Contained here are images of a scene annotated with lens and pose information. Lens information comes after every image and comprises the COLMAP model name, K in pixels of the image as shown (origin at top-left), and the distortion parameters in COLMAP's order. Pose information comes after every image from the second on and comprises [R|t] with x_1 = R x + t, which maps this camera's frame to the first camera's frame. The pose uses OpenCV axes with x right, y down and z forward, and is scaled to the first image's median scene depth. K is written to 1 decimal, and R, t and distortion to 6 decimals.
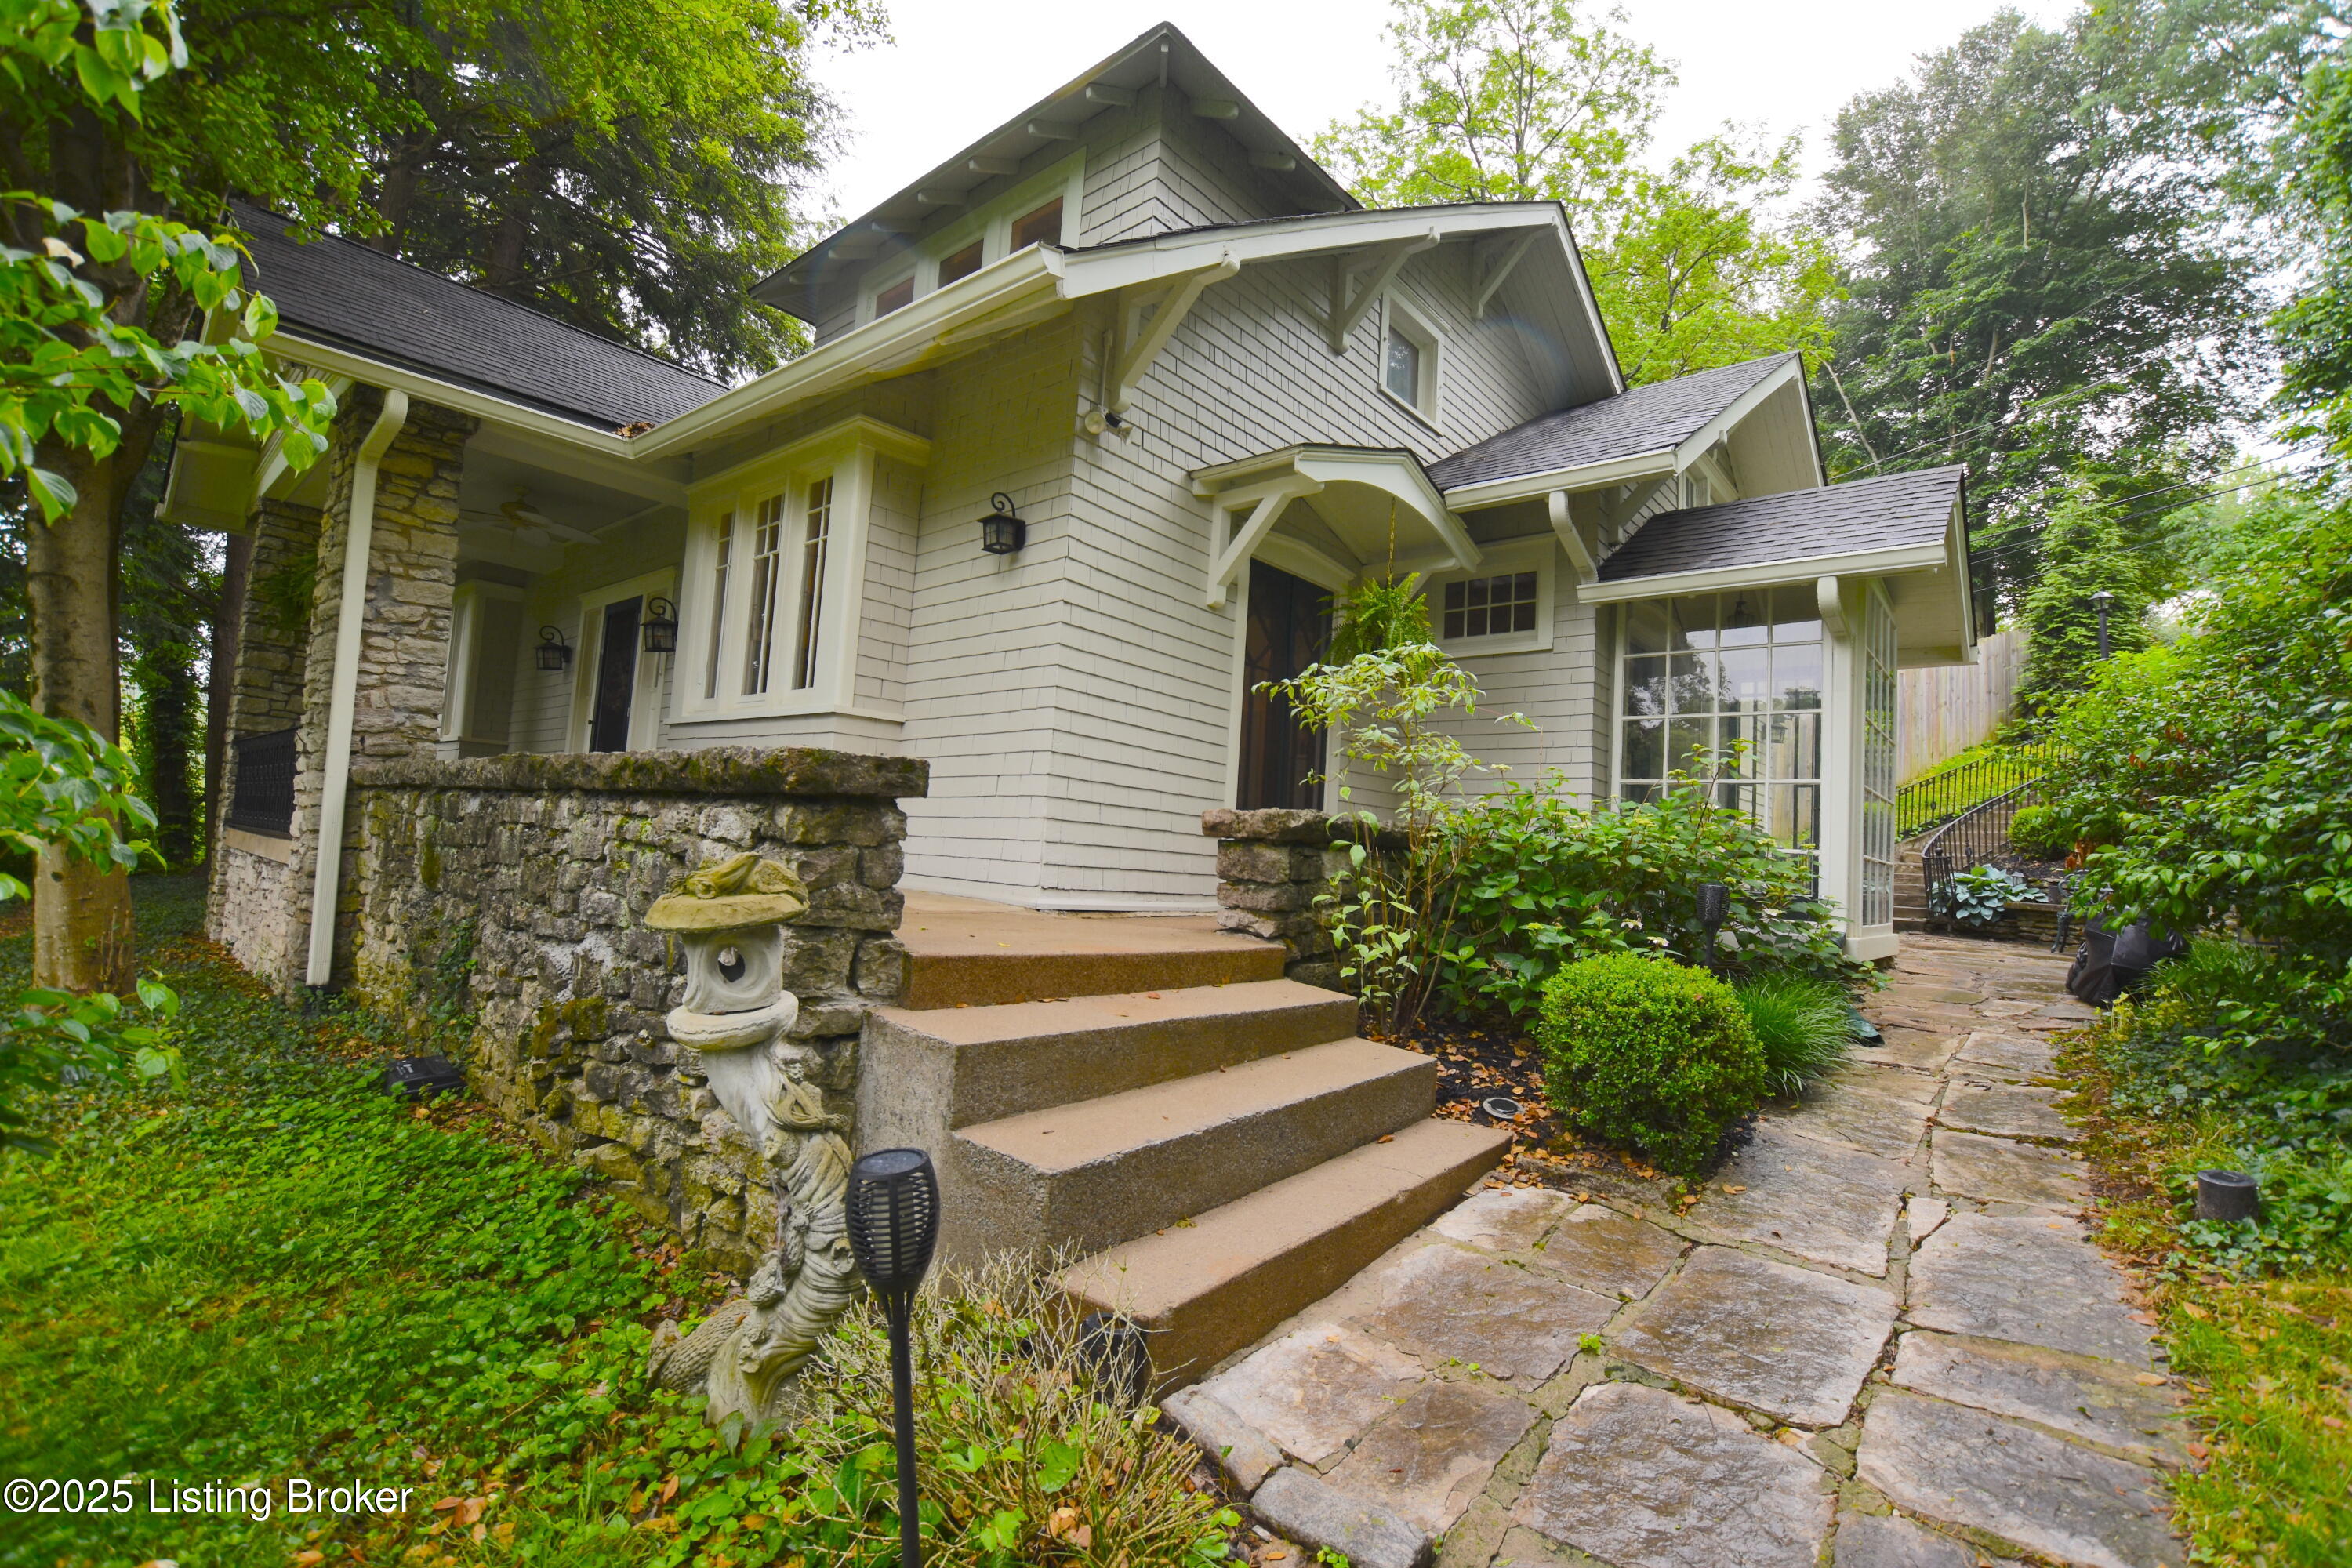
lens RADIAL K [[1042.6, 0, 1186.8], [0, 1042.6, 763.9], [0, 0, 1]] dist [-0.035391, 0.007603]
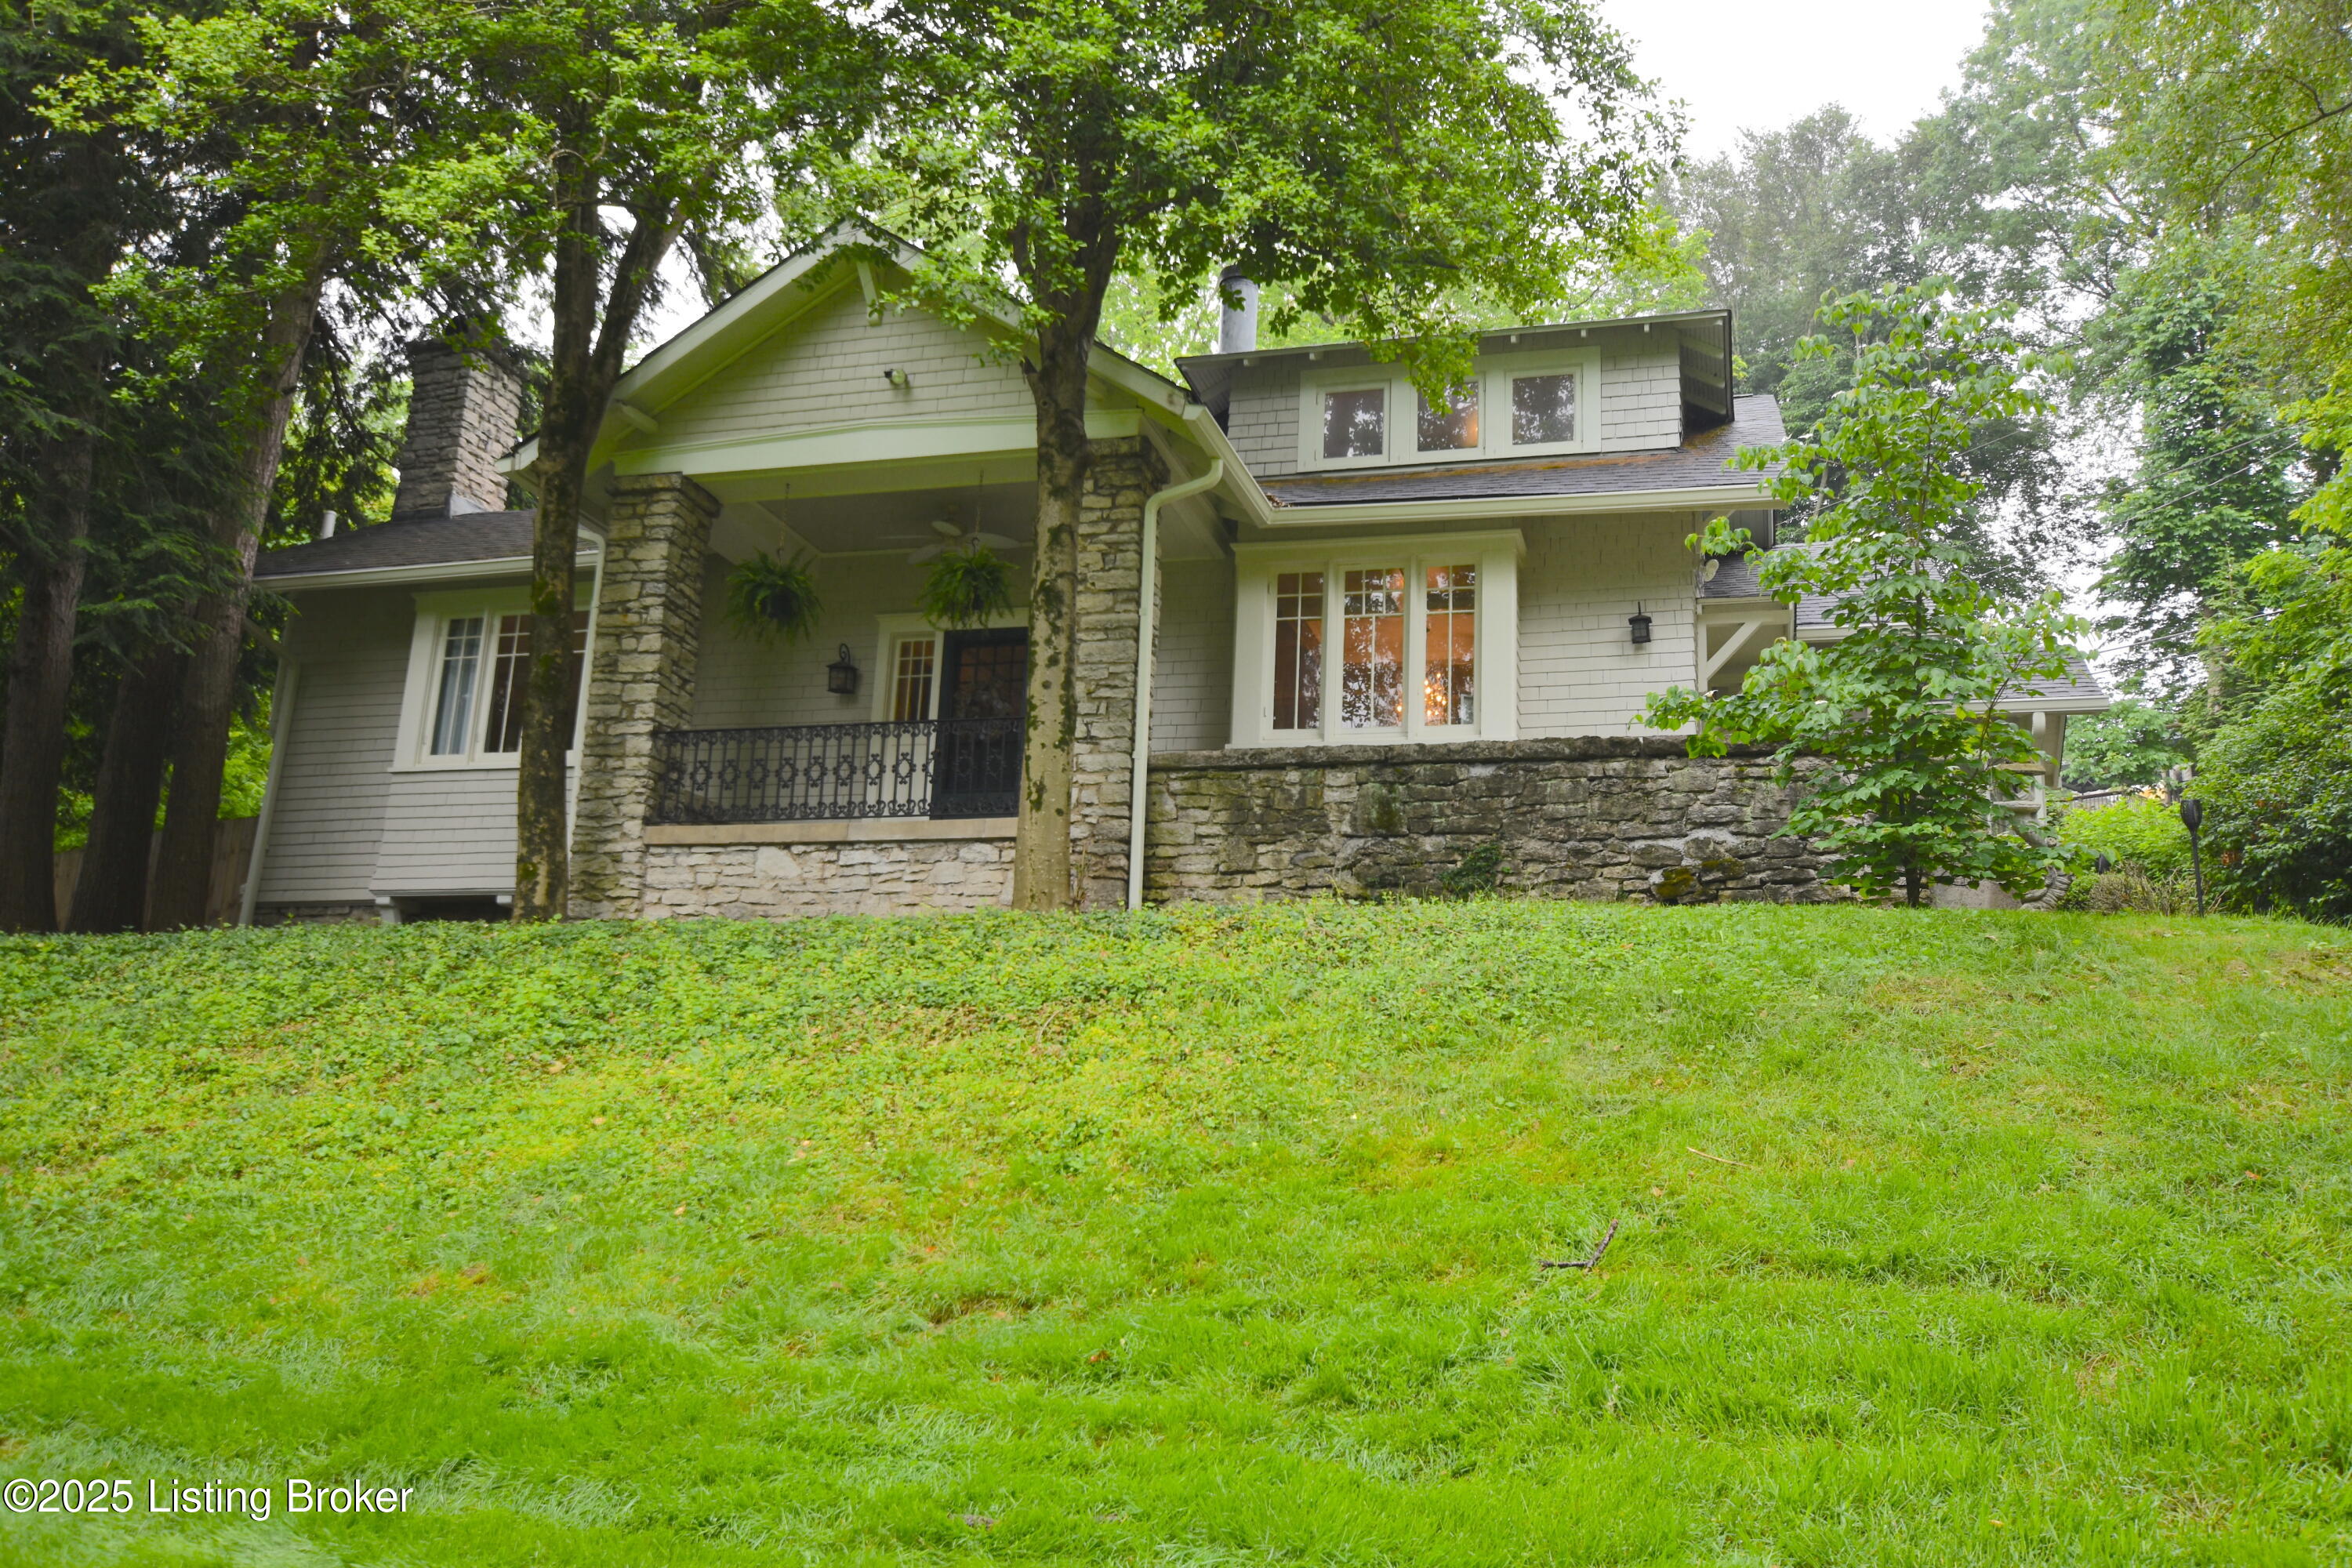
lens RADIAL K [[1924.2, 0, 1183.4], [0, 1924.2, 765.5], [0, 0, 1]] dist [0.002058, 0.028542]
pose [[0.911289, 0.081701, 0.403580, -0.361496], [-0.025916, 0.989555, -0.141809, 0.072191], [-0.410950, 0.118770, 0.903888, -0.227407]]
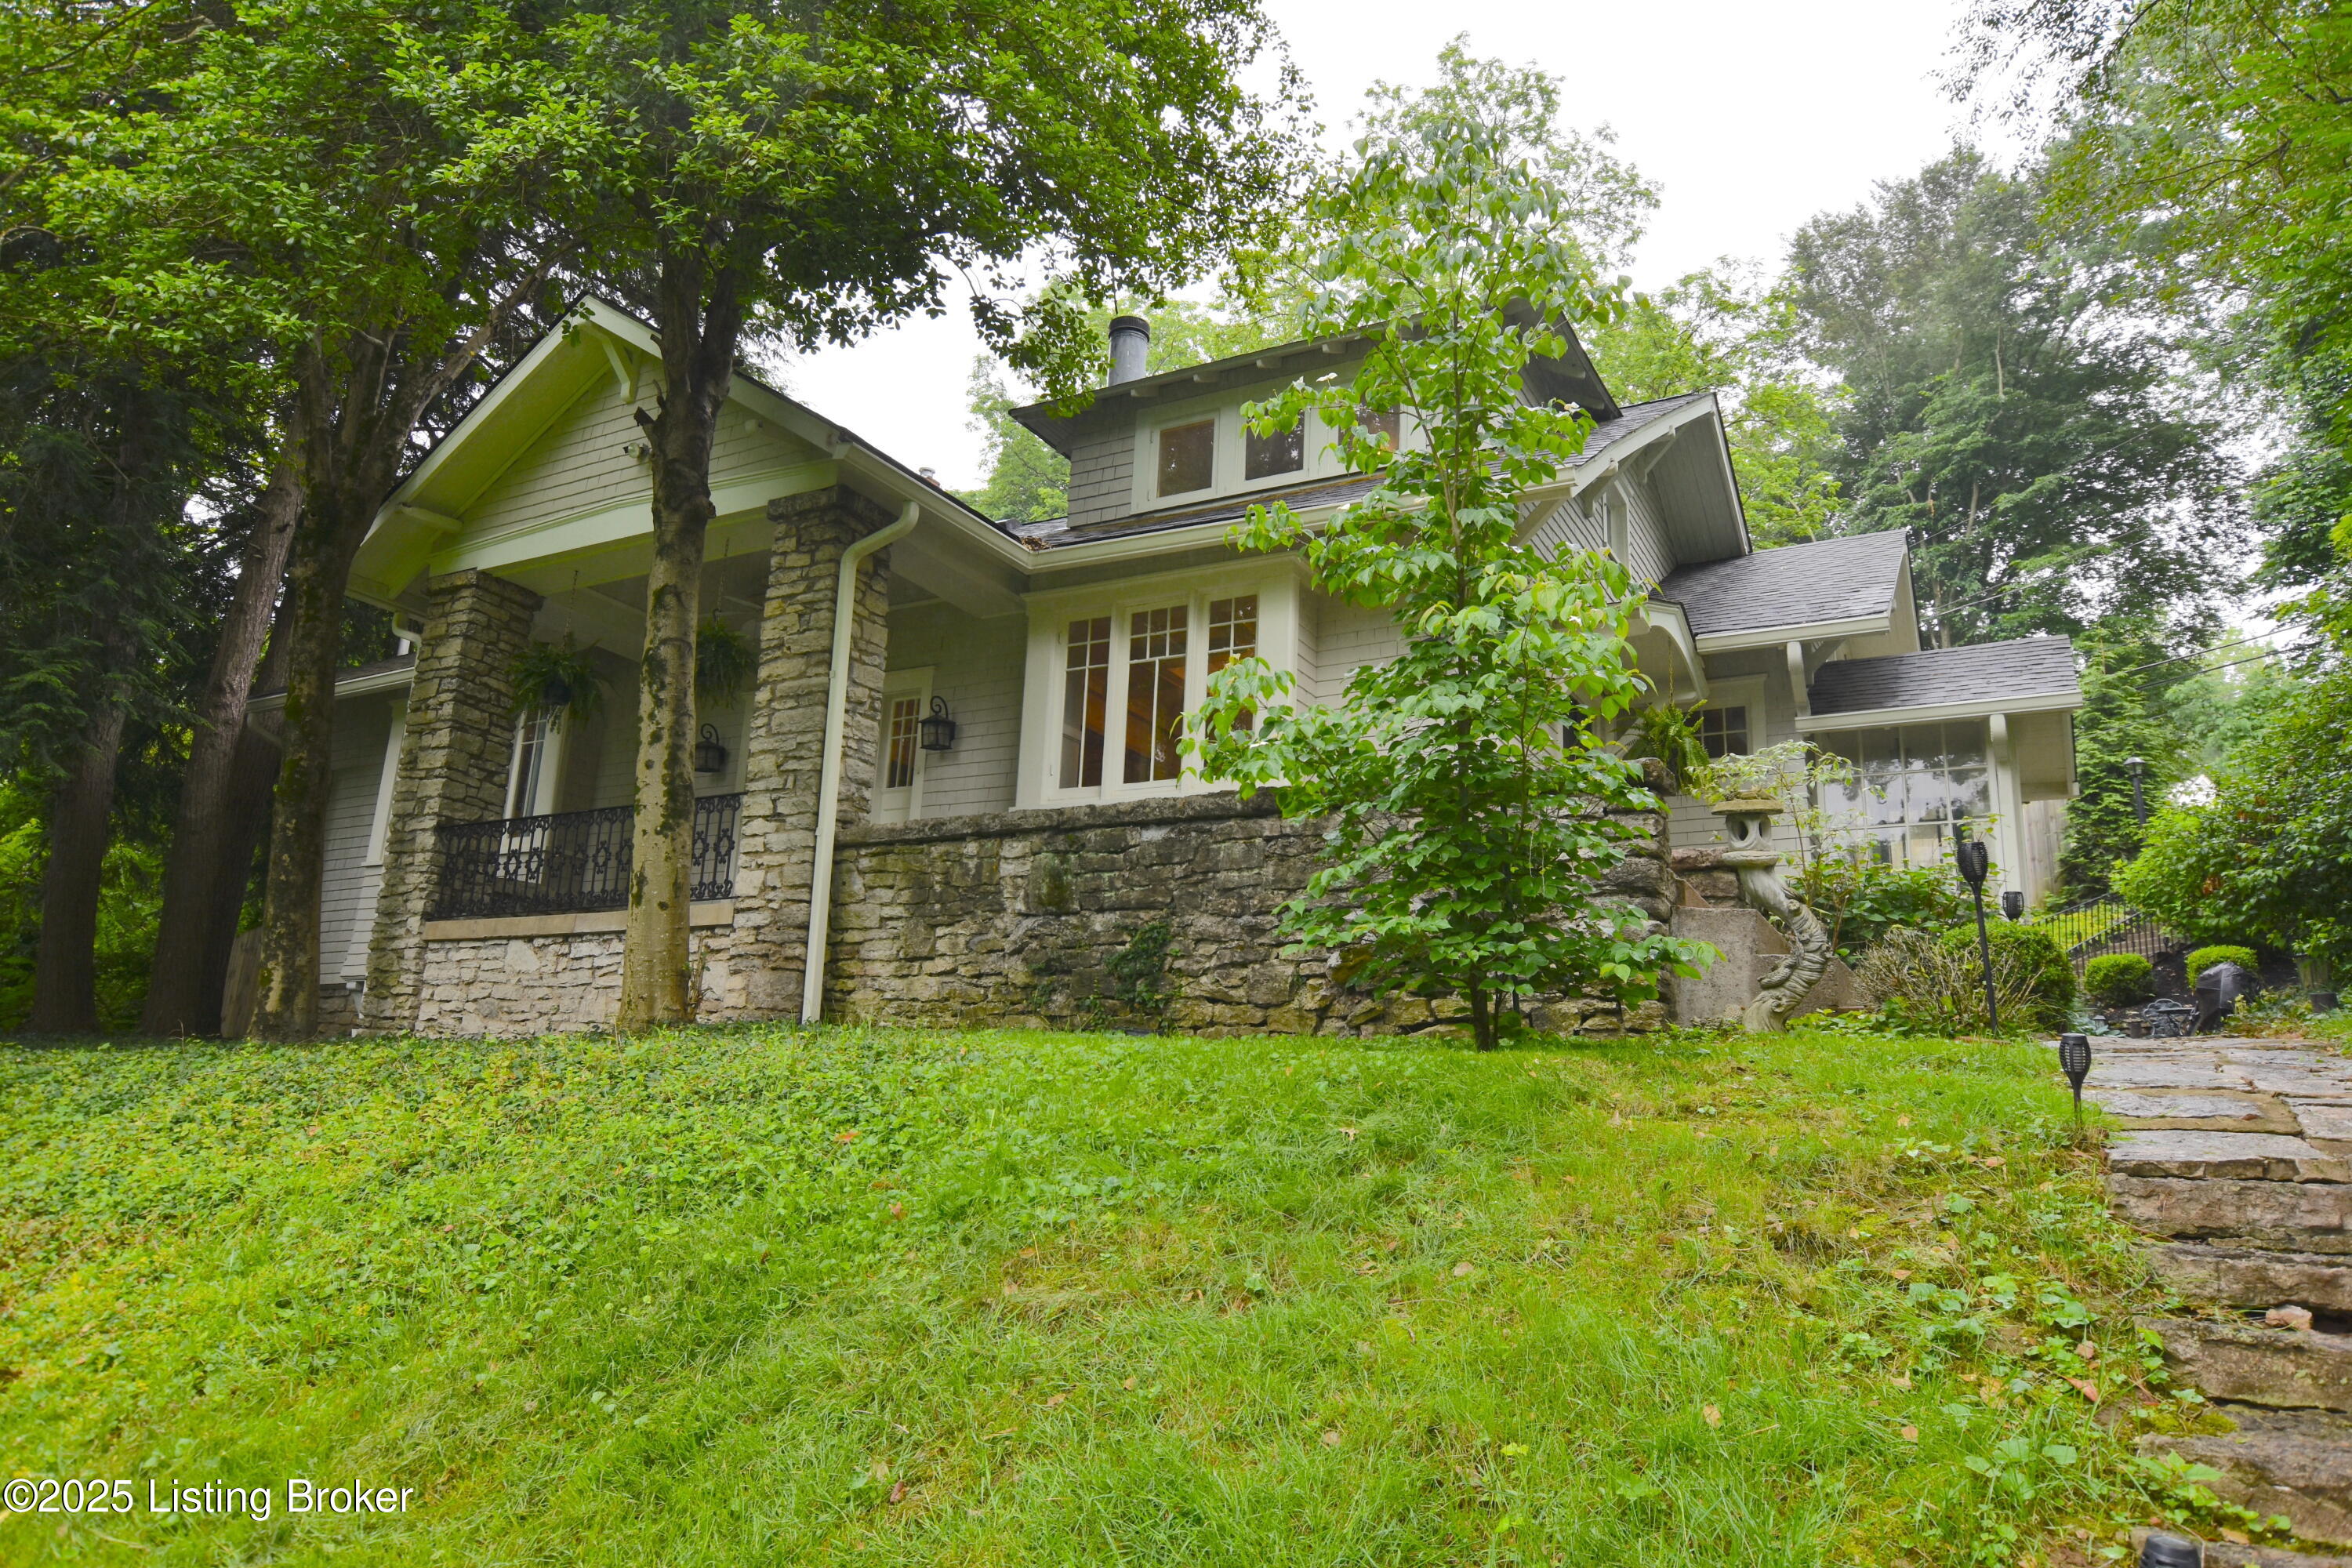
lens RADIAL K [[1527.4, 0, 1182.1], [0, 1527.4, 764.3], [0, 0, 1]] dist [-0.004797, 0.009671]
pose [[0.980106, 0.034594, 0.195434, -0.166251], [-0.003293, 0.987391, -0.158264, 0.041418], [-0.198445, 0.154472, 0.967863, -0.144051]]
